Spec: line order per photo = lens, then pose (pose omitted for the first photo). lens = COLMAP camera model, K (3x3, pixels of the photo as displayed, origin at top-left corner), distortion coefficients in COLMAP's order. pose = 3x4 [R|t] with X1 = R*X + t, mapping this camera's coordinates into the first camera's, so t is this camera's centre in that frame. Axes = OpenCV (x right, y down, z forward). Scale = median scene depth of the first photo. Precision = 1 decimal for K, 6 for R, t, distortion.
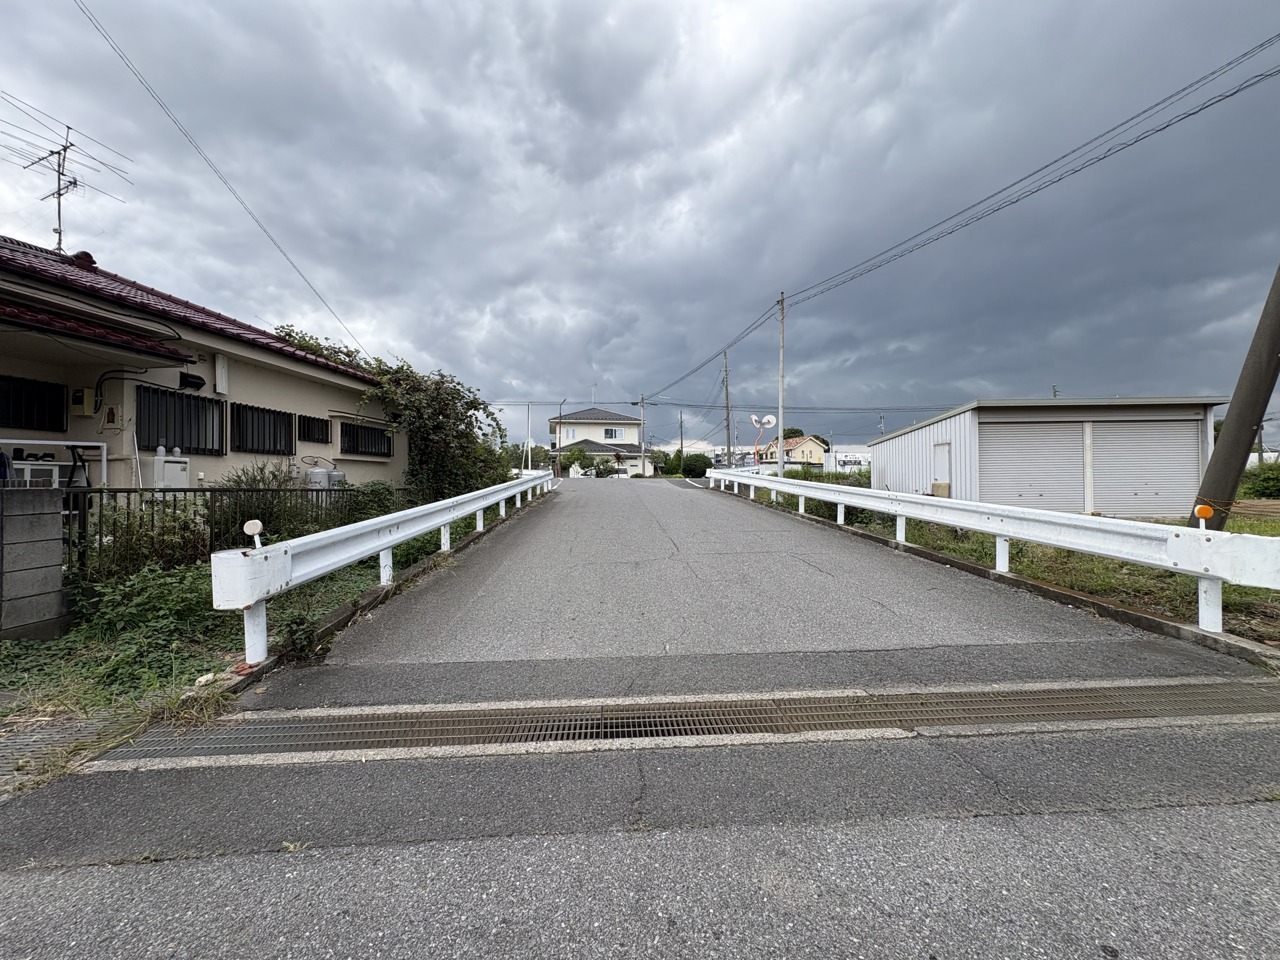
lens RADIAL K [[509.2, 0, 649.1], [0, 509.2, 480.6], [0, 0, 1]] dist [-0.001948, 0.000021]
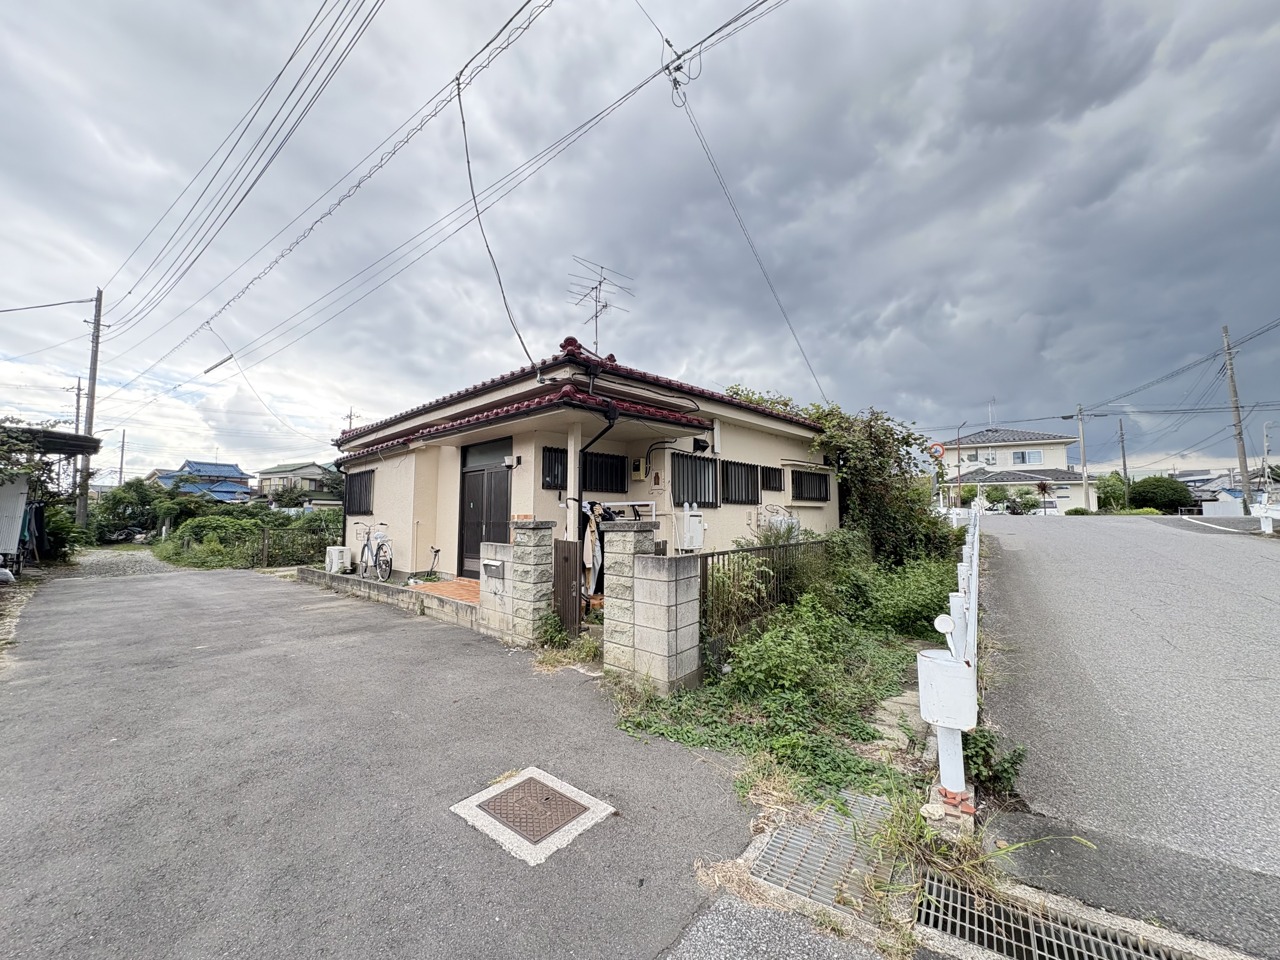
lens RADIAL K [[514.9, 0, 642.6], [0, 514.9, 480.3], [0, 0, 1]] dist [0.001960, -0.000133]
pose [[0.786542, -0.040015, -0.616239, -0.226871], [0.001889, 0.998050, -0.062397, -0.033176], [0.617534, 0.047914, 0.785084, 0.001953]]
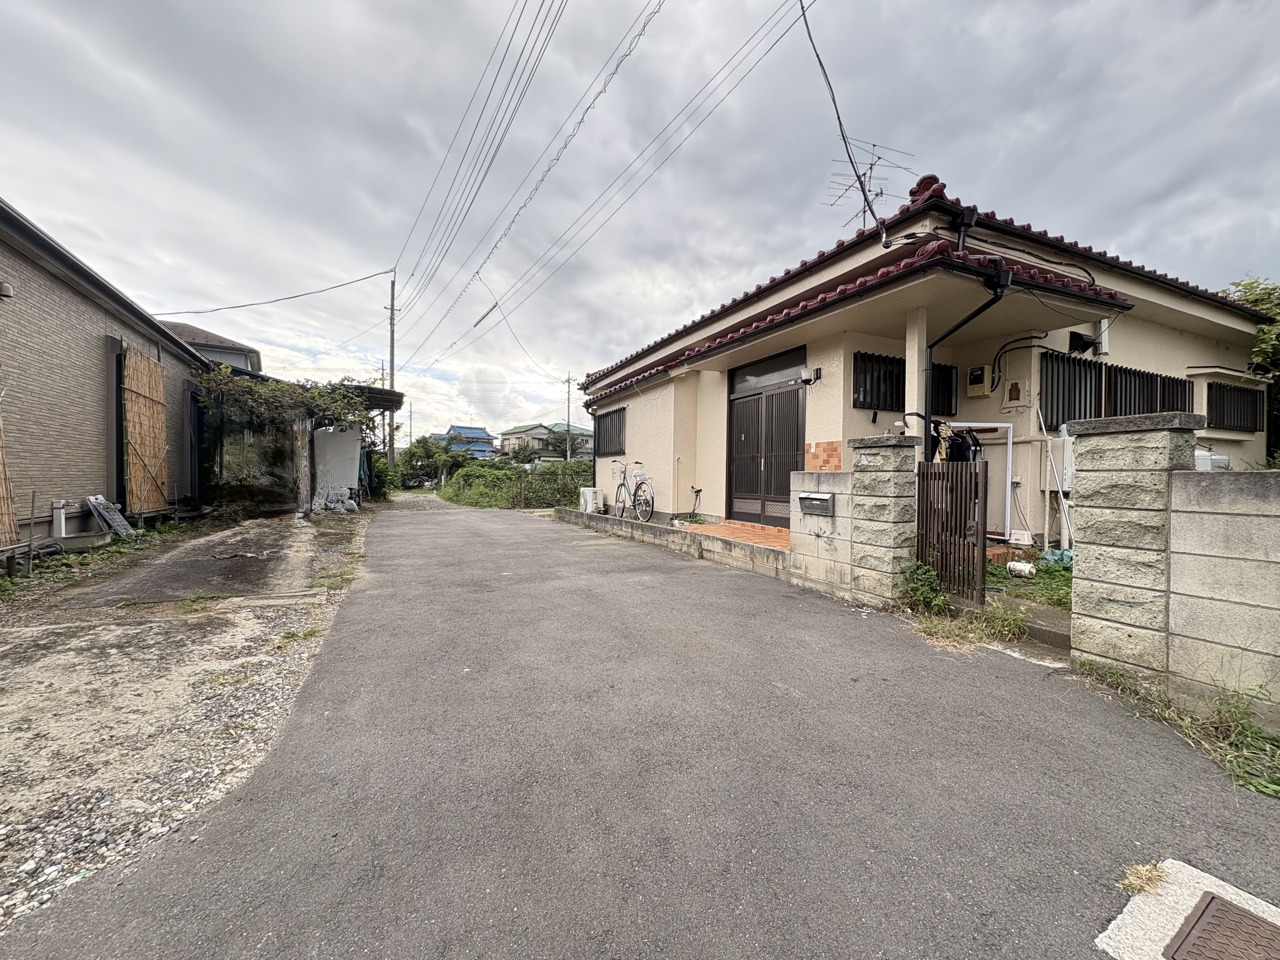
lens RADIAL K [[517.7, 0, 637.9], [0, 517.7, 481.0], [0, 0, 1]] dist [-0.000202, 0.000077]
pose [[0.504540, 0.018004, -0.863201, -0.438301], [-0.004262, 0.999822, 0.018363, 0.007649], [0.863378, -0.005586, 0.504527, -0.001029]]
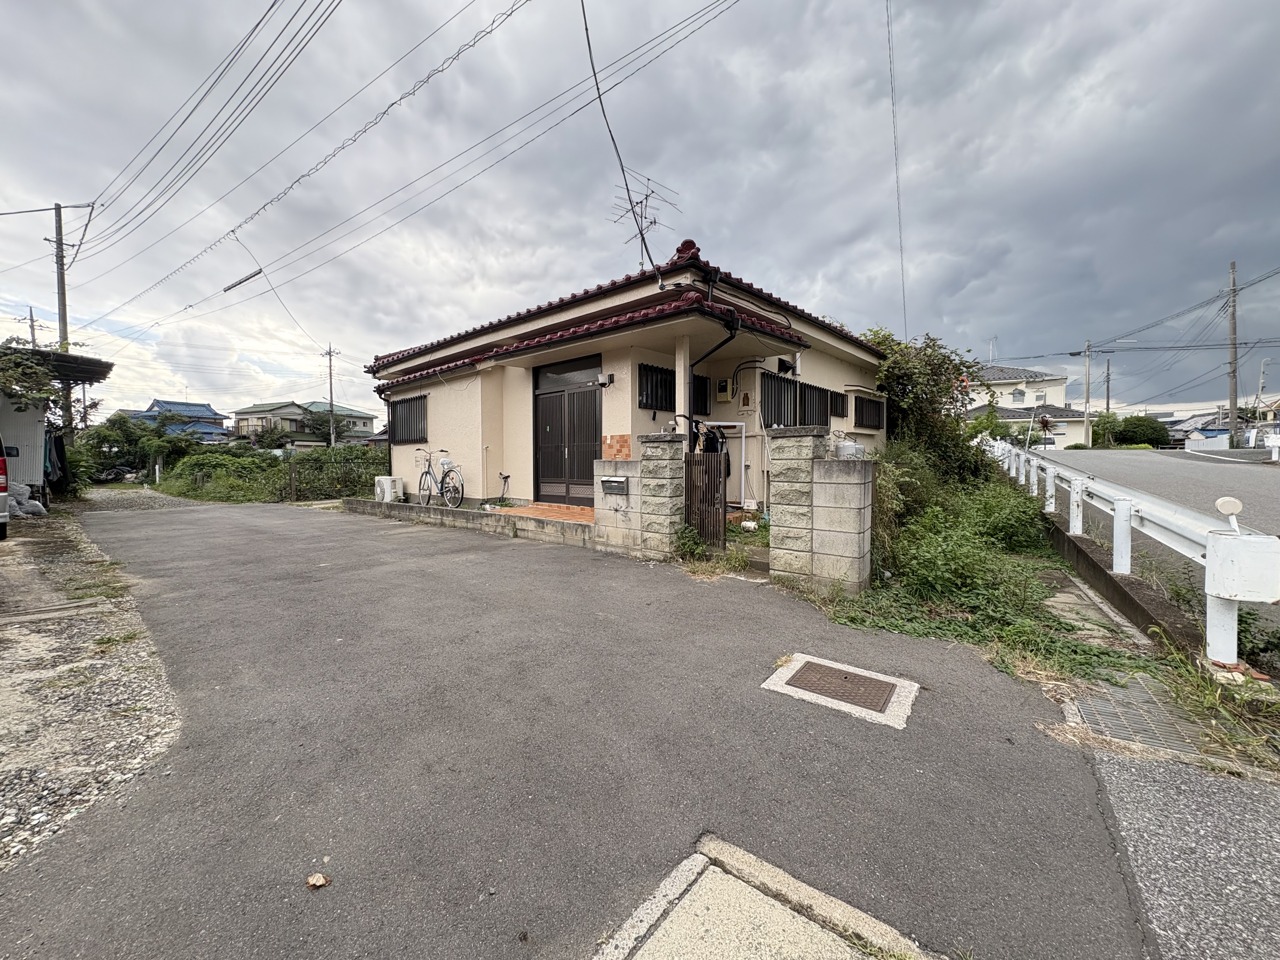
lens RADIAL K [[516.2, 0, 644.7], [0, 516.2, 481.5], [0, 0, 1]] dist [0.000409, 0.000263]
pose [[0.810992, 0.025370, -0.584507, -0.380657], [0.004995, 0.998723, 0.050280, 0.001627], [0.585036, -0.043696, 0.809829, -0.094387]]
